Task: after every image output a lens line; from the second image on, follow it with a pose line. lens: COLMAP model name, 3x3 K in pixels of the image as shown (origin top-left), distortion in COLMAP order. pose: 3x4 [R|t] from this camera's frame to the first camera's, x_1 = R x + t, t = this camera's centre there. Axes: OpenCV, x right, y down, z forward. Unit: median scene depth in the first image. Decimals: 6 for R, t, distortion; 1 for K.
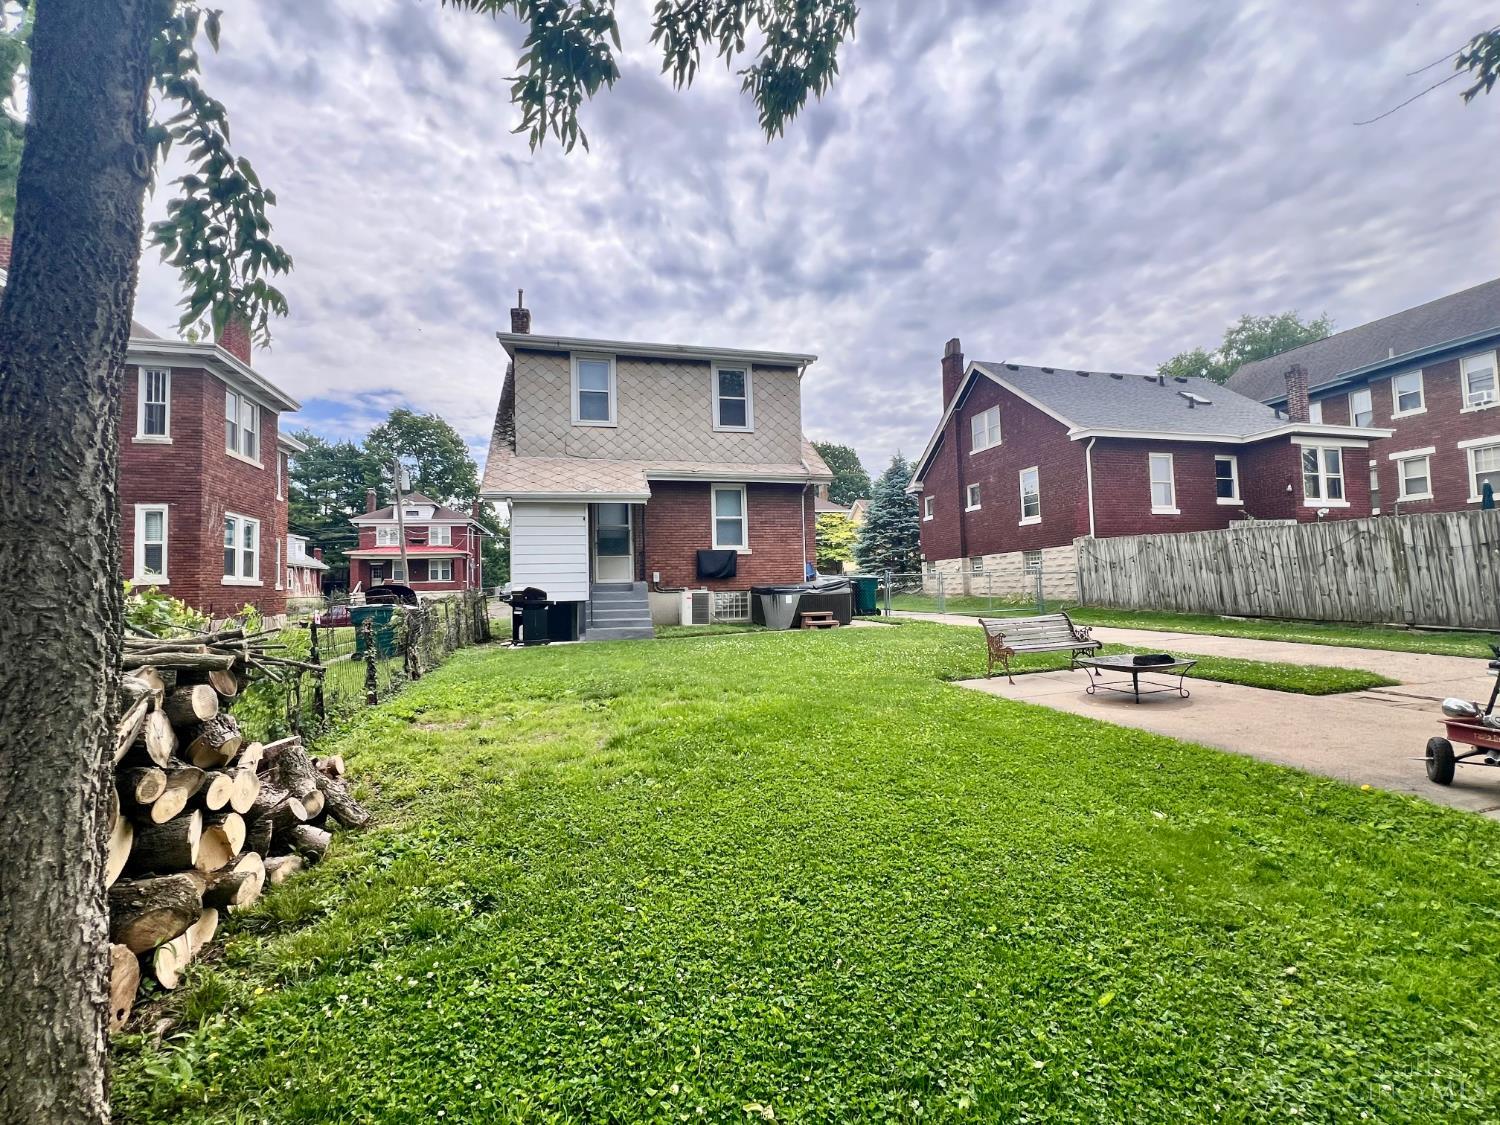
lens RADIAL K [[660.3, 0, 744.0], [0, 660.3, 568.4], [0, 0, 1]] dist [0.000252, -0.000026]
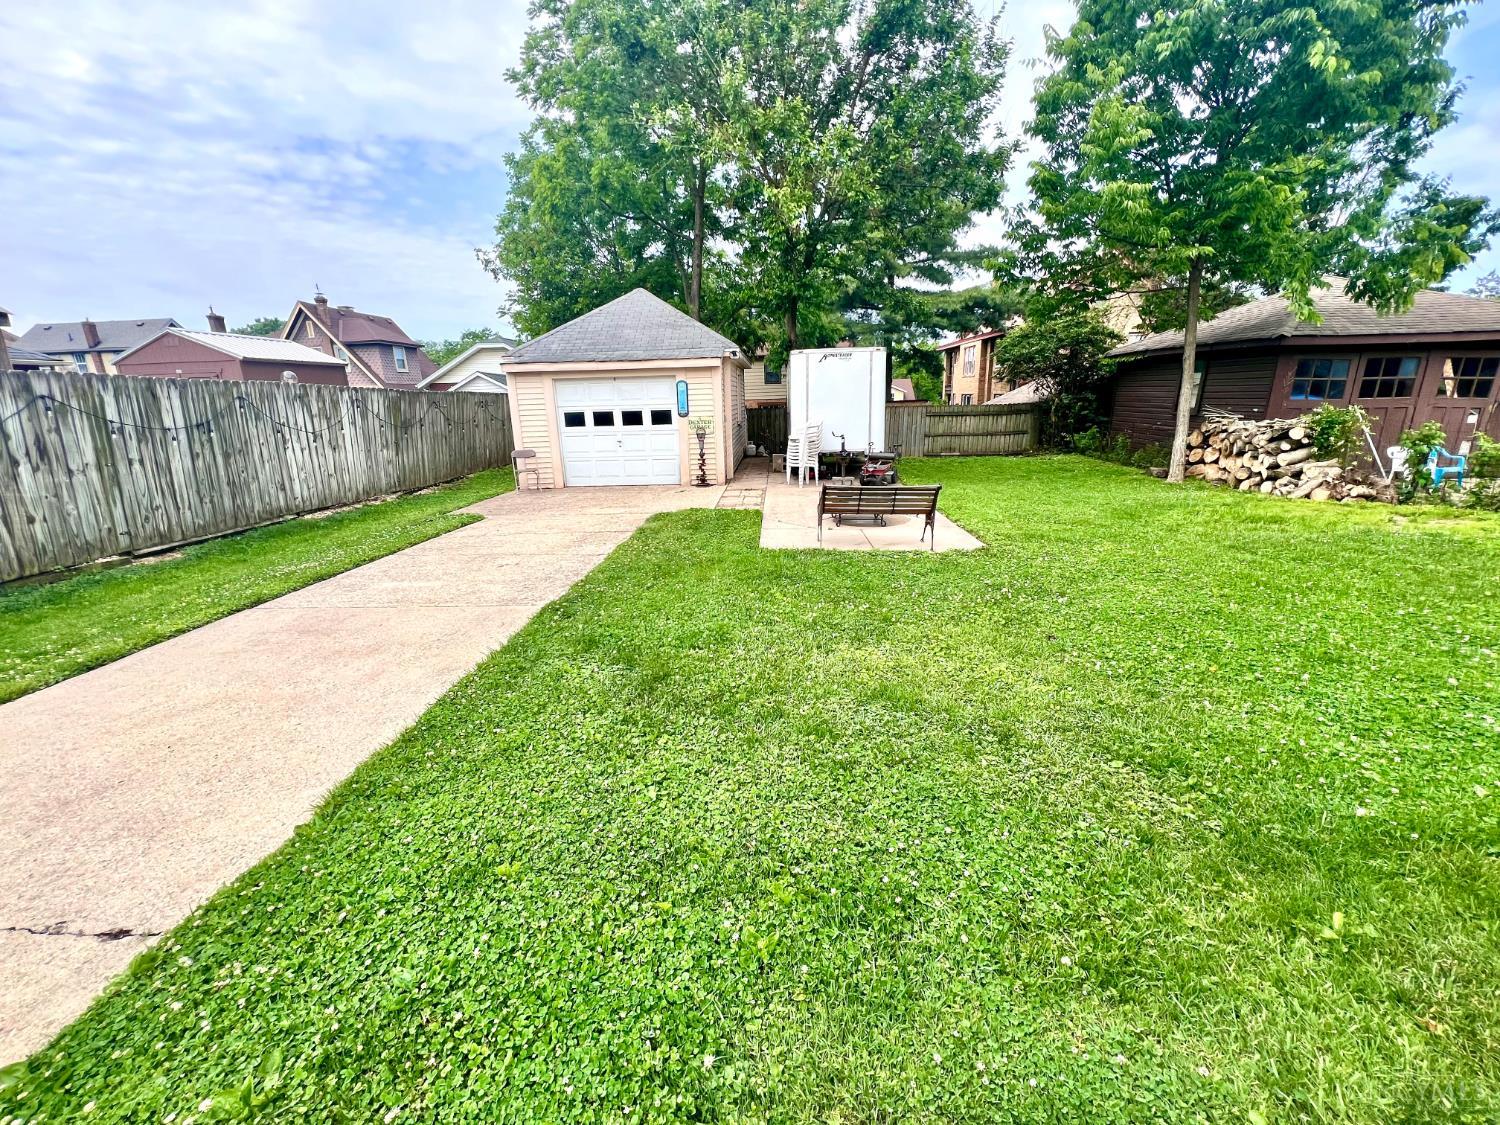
lens RADIAL K [[597.2, 0, 756.7], [0, 597.2, 561.2], [0, 0, 1]] dist [-0.002000, 0.000516]
pose [[-0.954859, -0.029945, 0.295545, 0.258551], [0.041215, 0.971929, 0.231636, -0.014890], [-0.294185, 0.233360, -0.926822, 1.336085]]
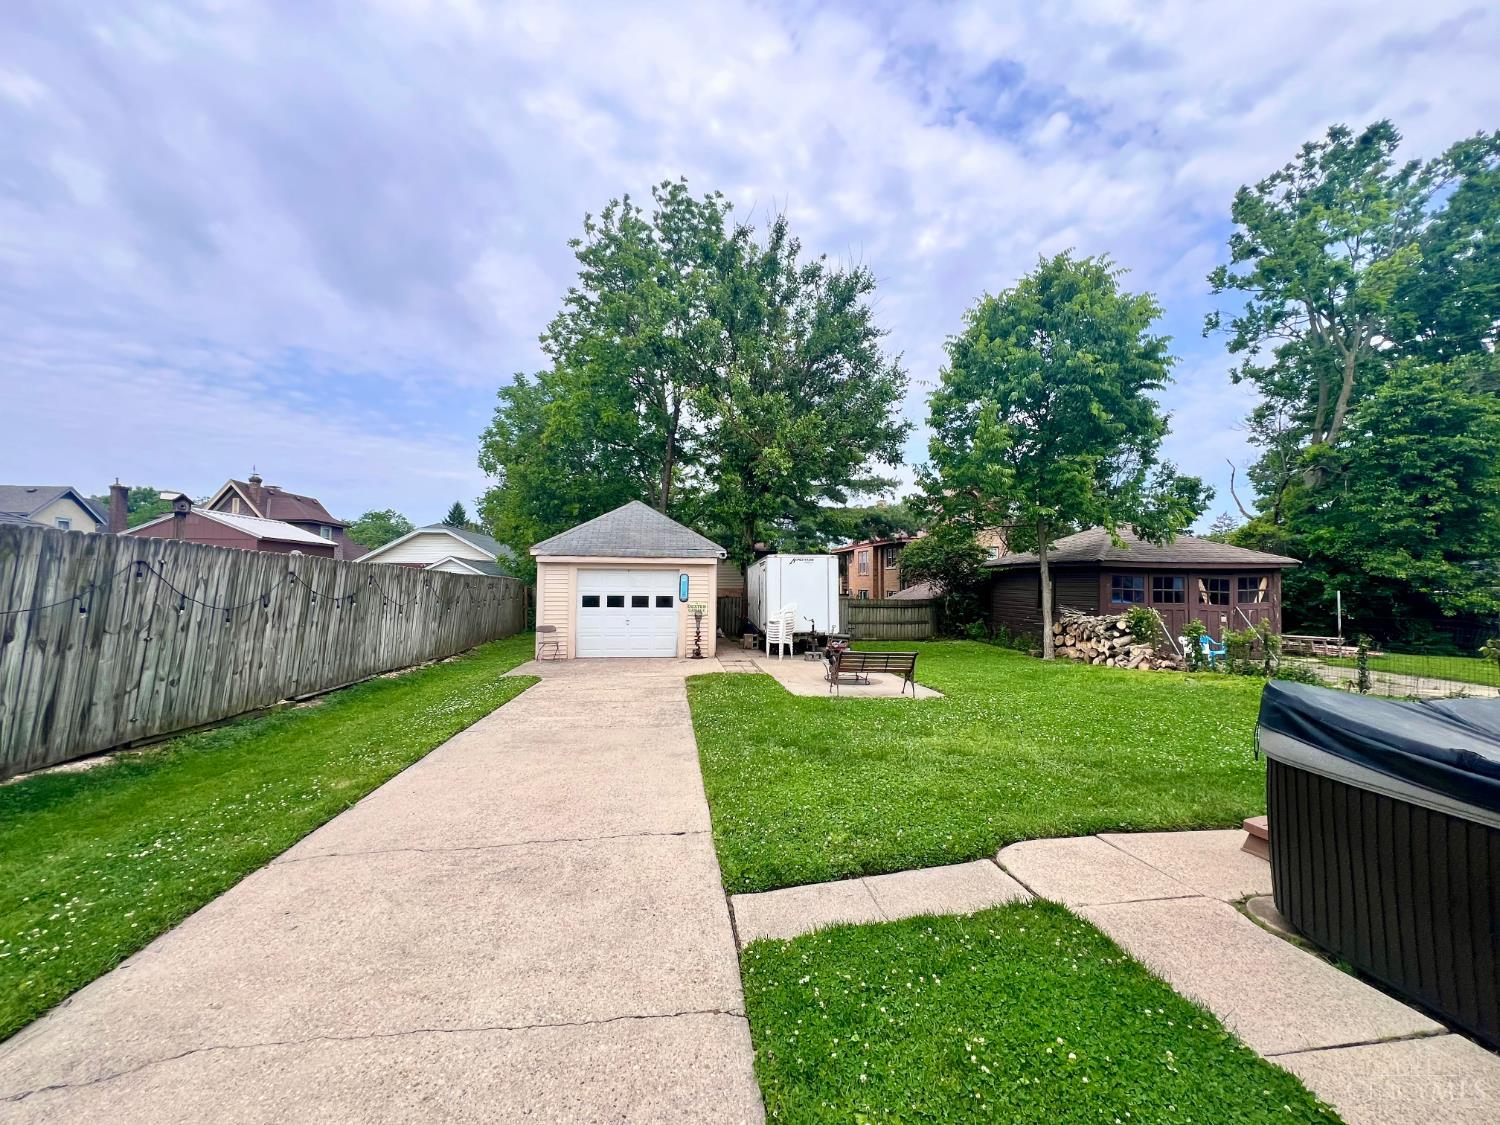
lens RADIAL K [[597.2, 0, 758.0], [0, 597.2, 571.5], [0, 0, 1]] dist [-0.002000, 0.000516]
pose [[-0.993070, 0.019426, 0.115908, 0.385874], [0.013011, 0.998354, -0.055849, -0.015420], [-0.116802, -0.053954, -0.991689, 1.606138]]
